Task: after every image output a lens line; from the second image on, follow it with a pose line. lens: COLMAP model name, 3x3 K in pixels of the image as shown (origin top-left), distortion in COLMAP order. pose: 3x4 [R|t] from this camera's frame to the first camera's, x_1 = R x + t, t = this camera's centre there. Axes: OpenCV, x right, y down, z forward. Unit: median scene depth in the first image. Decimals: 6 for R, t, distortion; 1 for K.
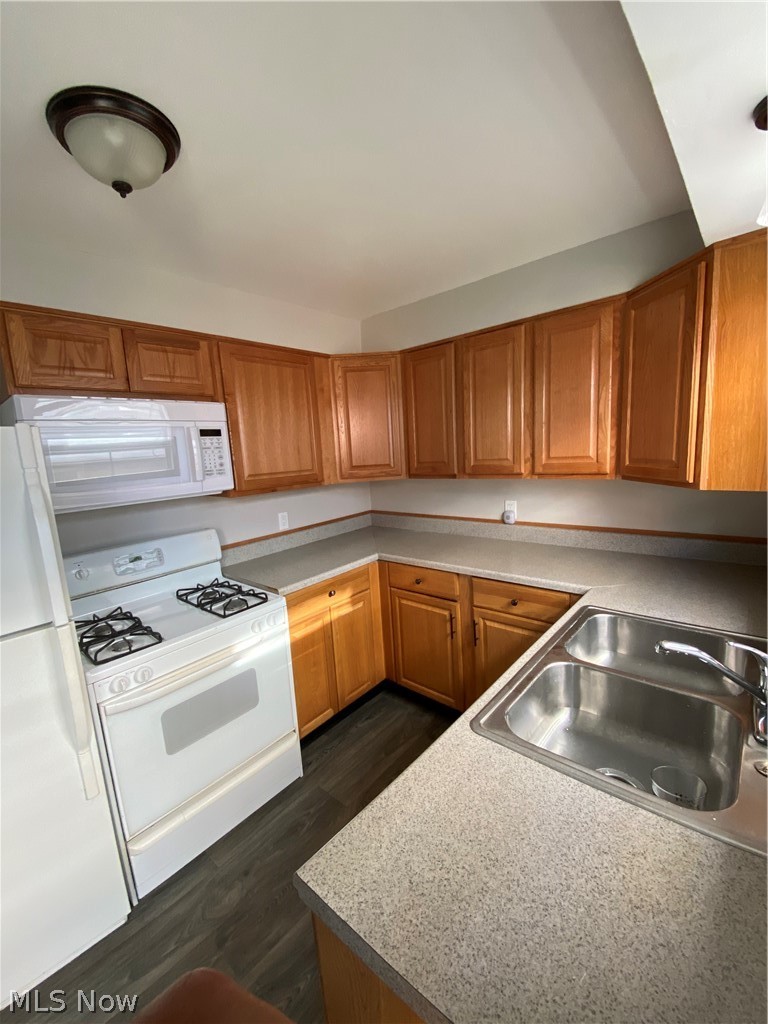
lens RADIAL K [[412.3, 0, 384.0], [0, 412.3, 512.0], [0, 0, 1]] dist [0.029886, -0.031959]
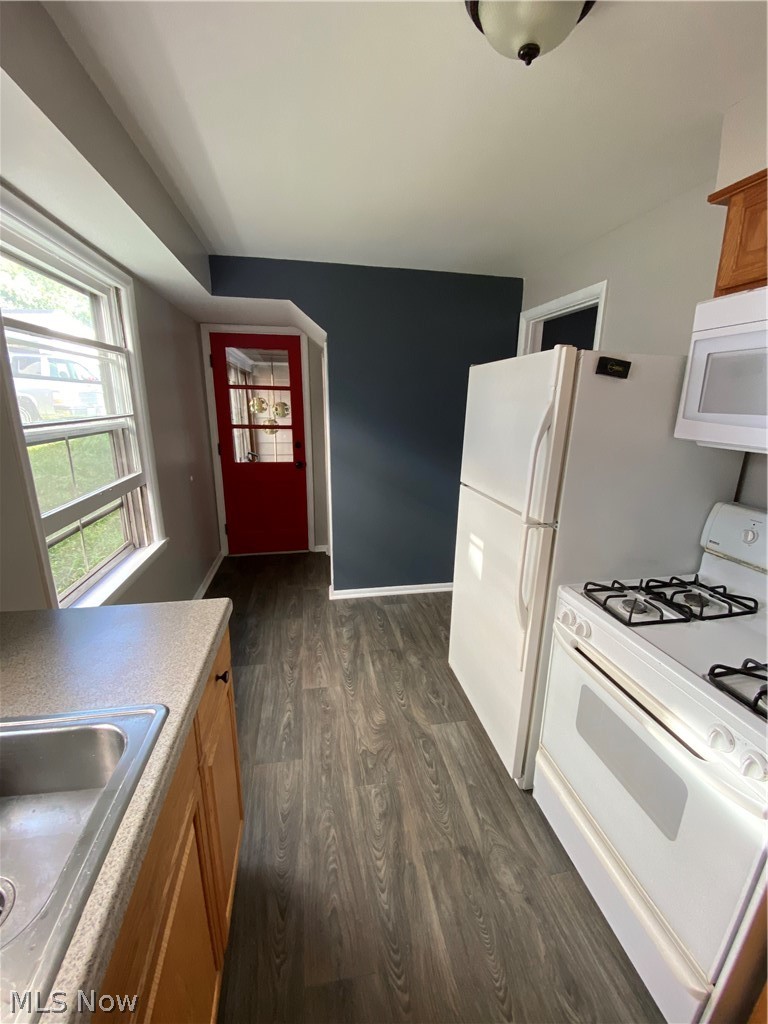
lens RADIAL K [[412.3, 0, 384.0], [0, 412.3, 512.0], [0, 0, 1]] dist [0.029886, -0.031959]
pose [[-0.634893, 0.244687, -0.732829, 0.294363], [-0.096439, 0.916006, 0.389400, -0.147548], [0.766557, 0.317901, -0.557969, 1.101196]]
